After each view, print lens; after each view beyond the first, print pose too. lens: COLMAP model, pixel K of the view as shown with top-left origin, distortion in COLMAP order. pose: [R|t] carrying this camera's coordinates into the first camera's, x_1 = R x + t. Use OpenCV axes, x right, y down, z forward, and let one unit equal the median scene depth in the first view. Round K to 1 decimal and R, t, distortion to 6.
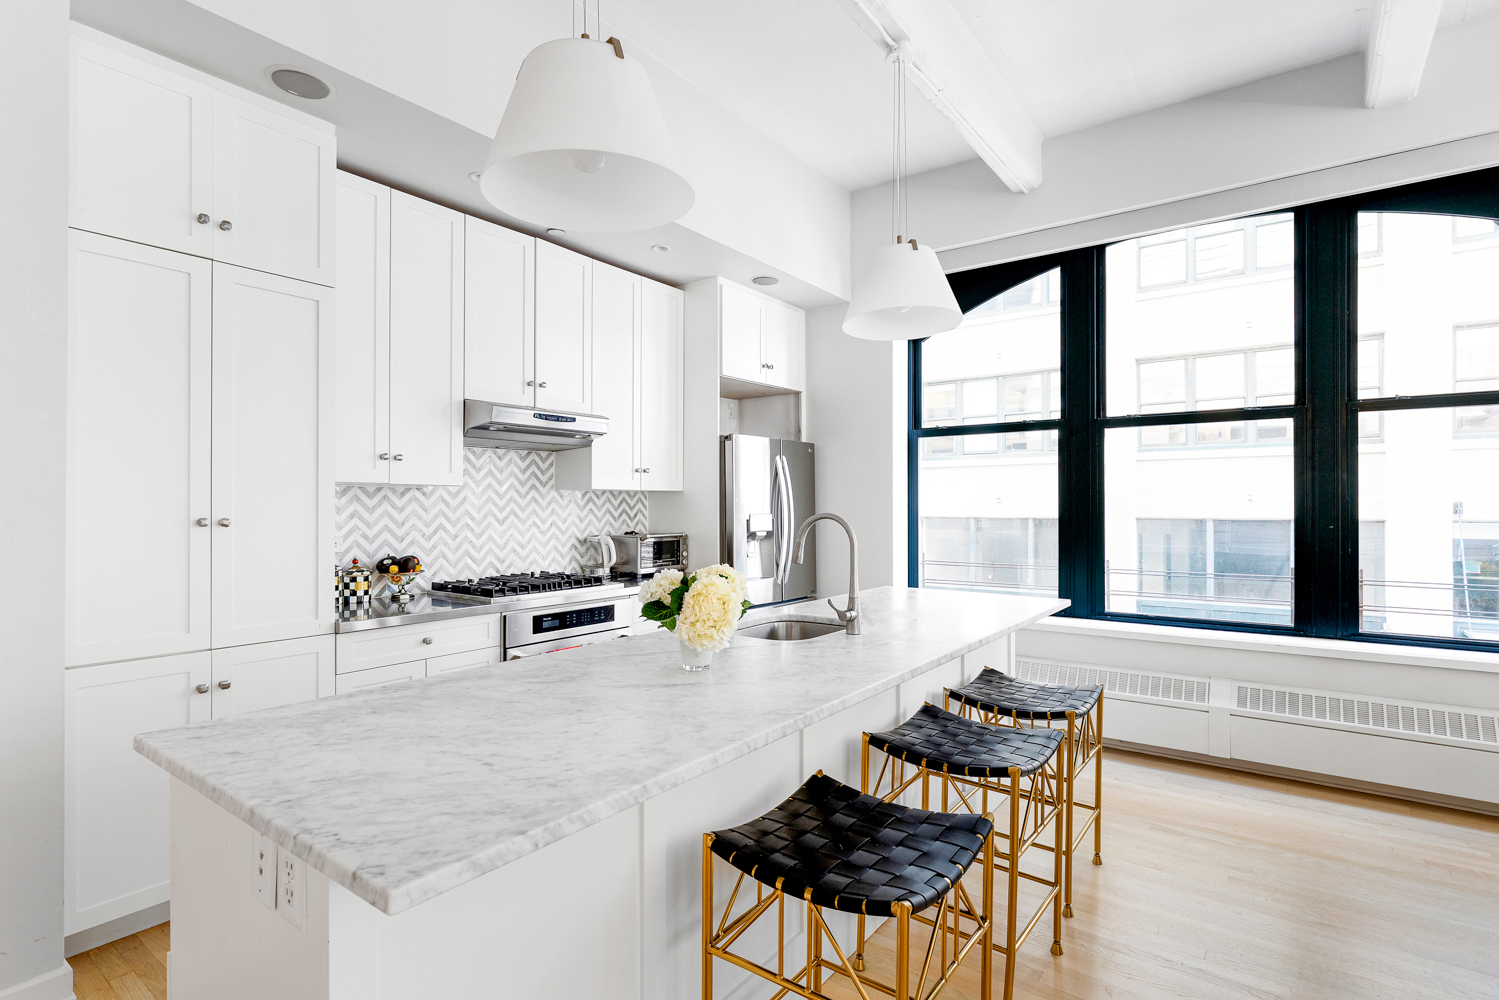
lens RADIAL K [[736.1, 0, 750.7], [0, 736.1, 513.0], [0, 0, 1]] dist [-0.004337, -0.001989]
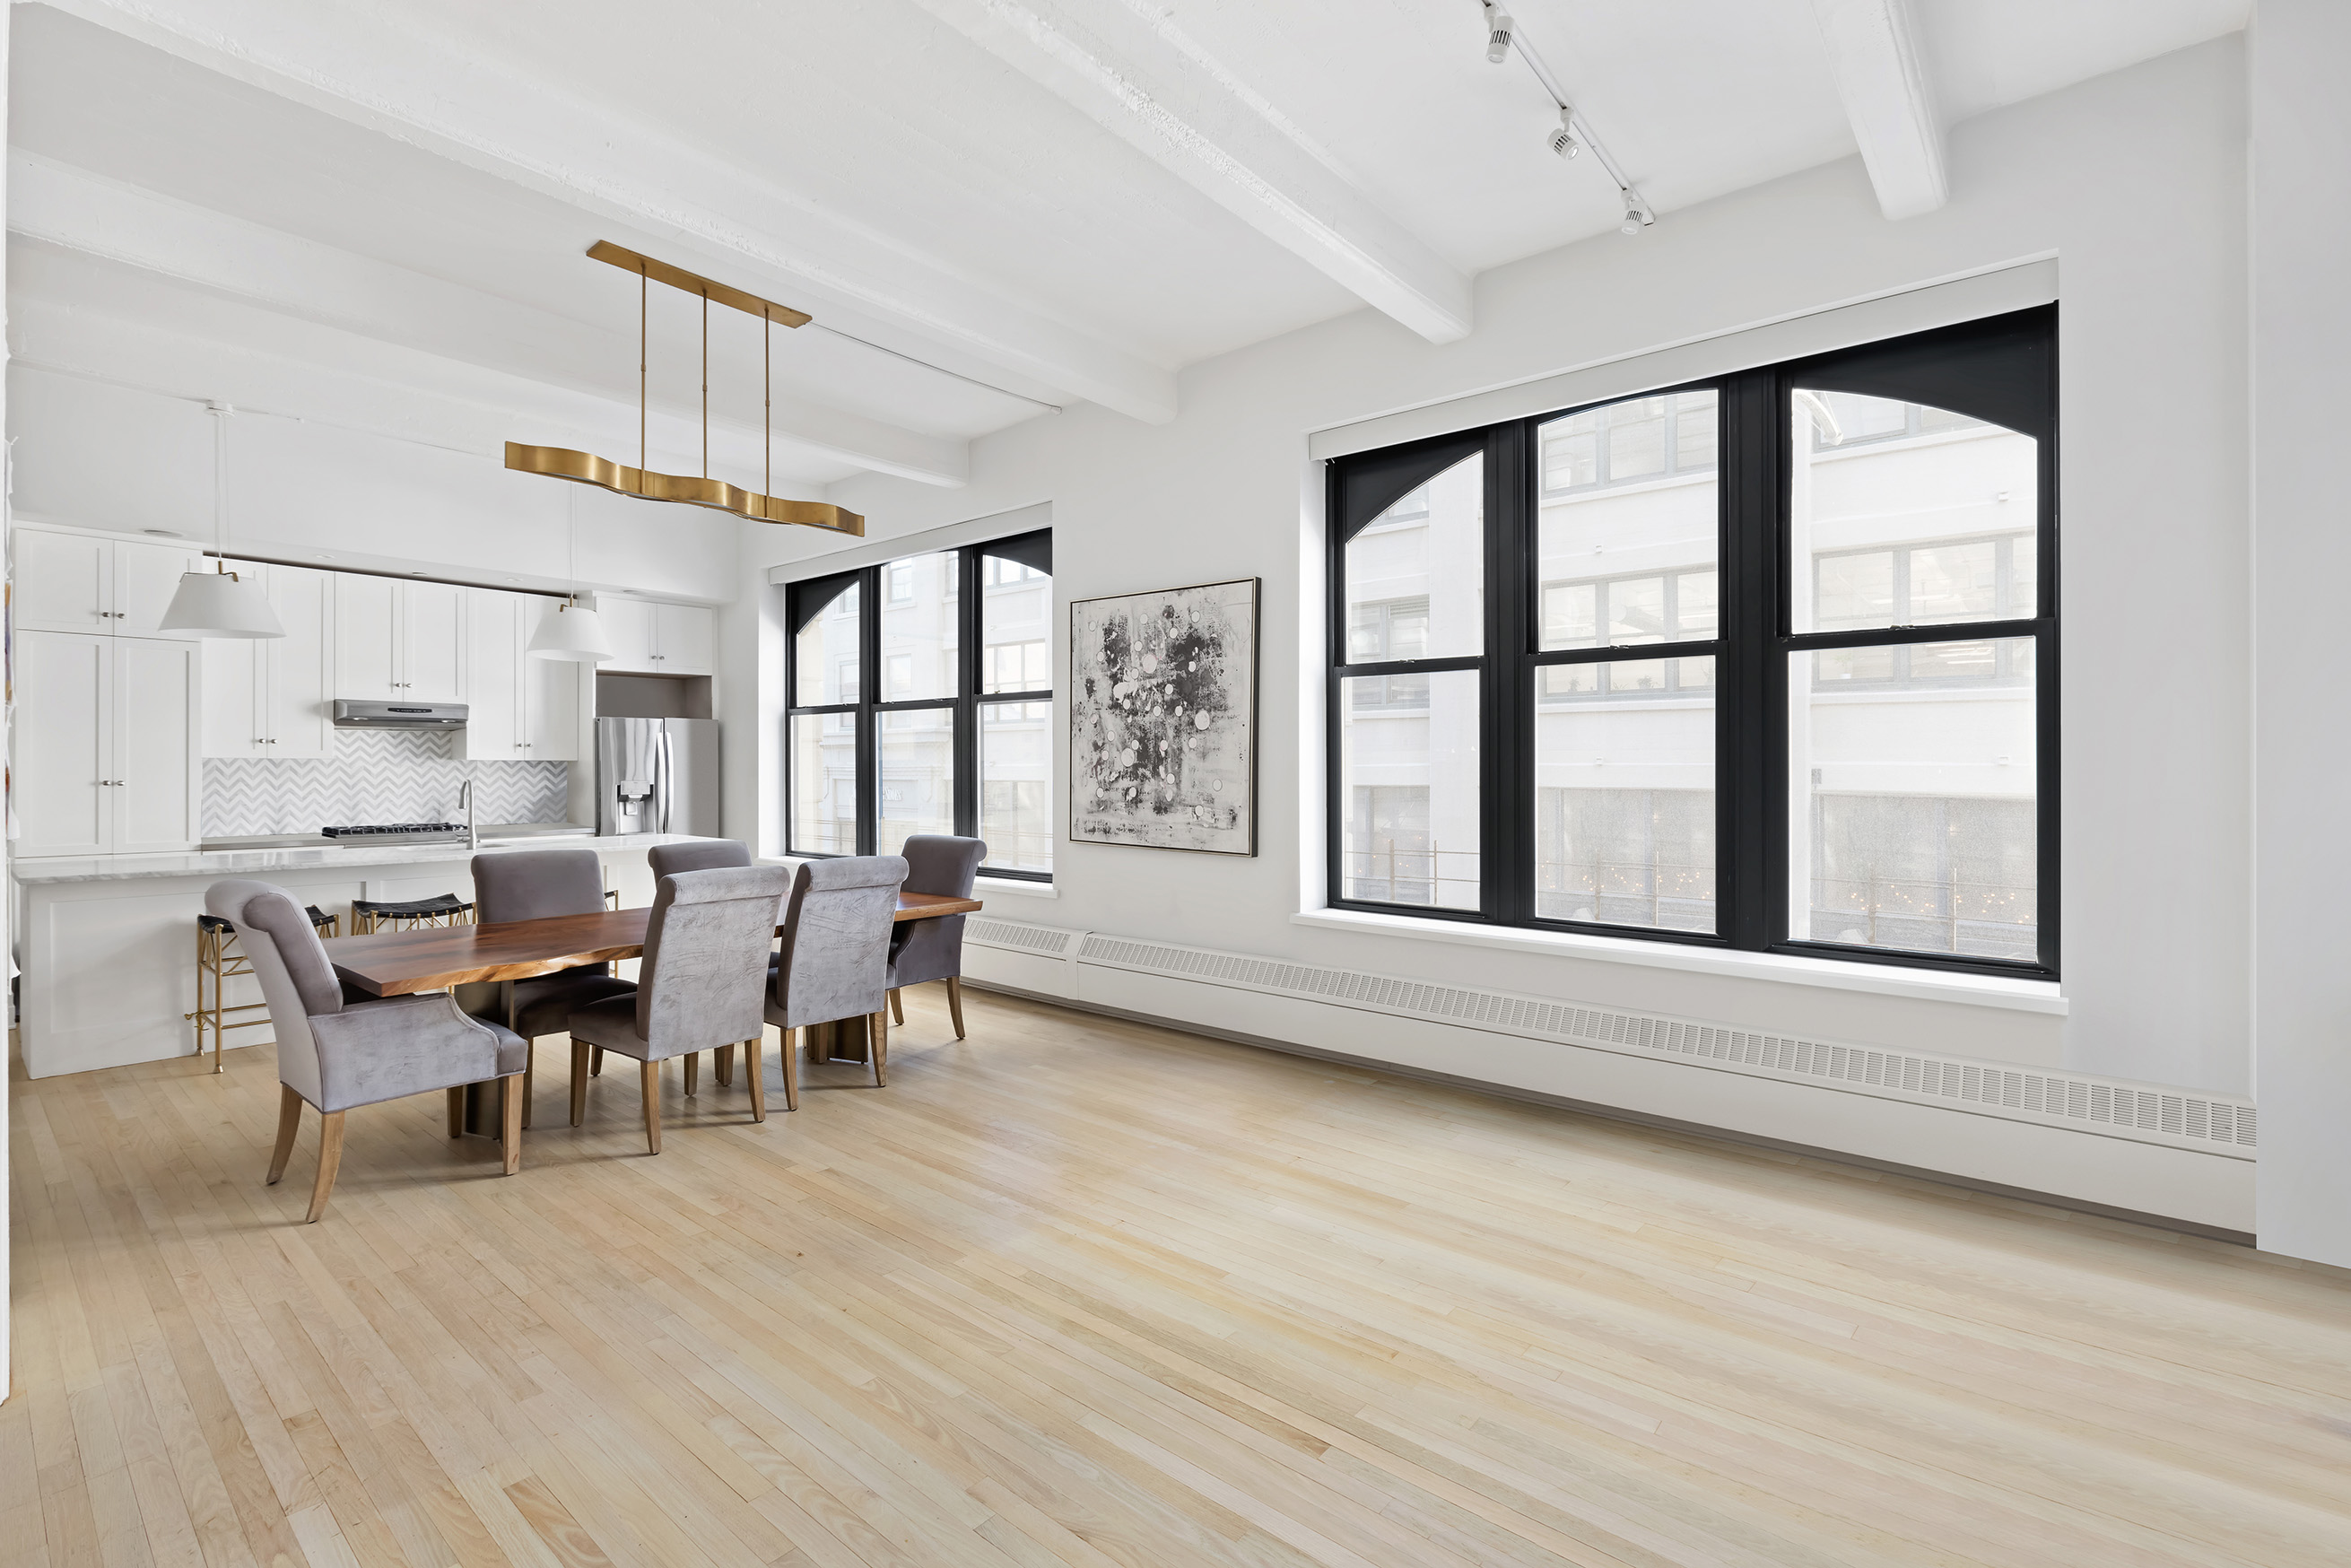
lens RADIAL K [[1090.4, 0, 1155.3], [0, 1090.4, 772.3], [0, 0, 1]] dist [0.003995, 0.000051]
pose [[0.996865, 0.003696, -0.079036, 1.162394], [-0.004275, 0.999965, -0.007160, -0.002401], [0.079007, 0.007475, 0.996846, -0.848303]]
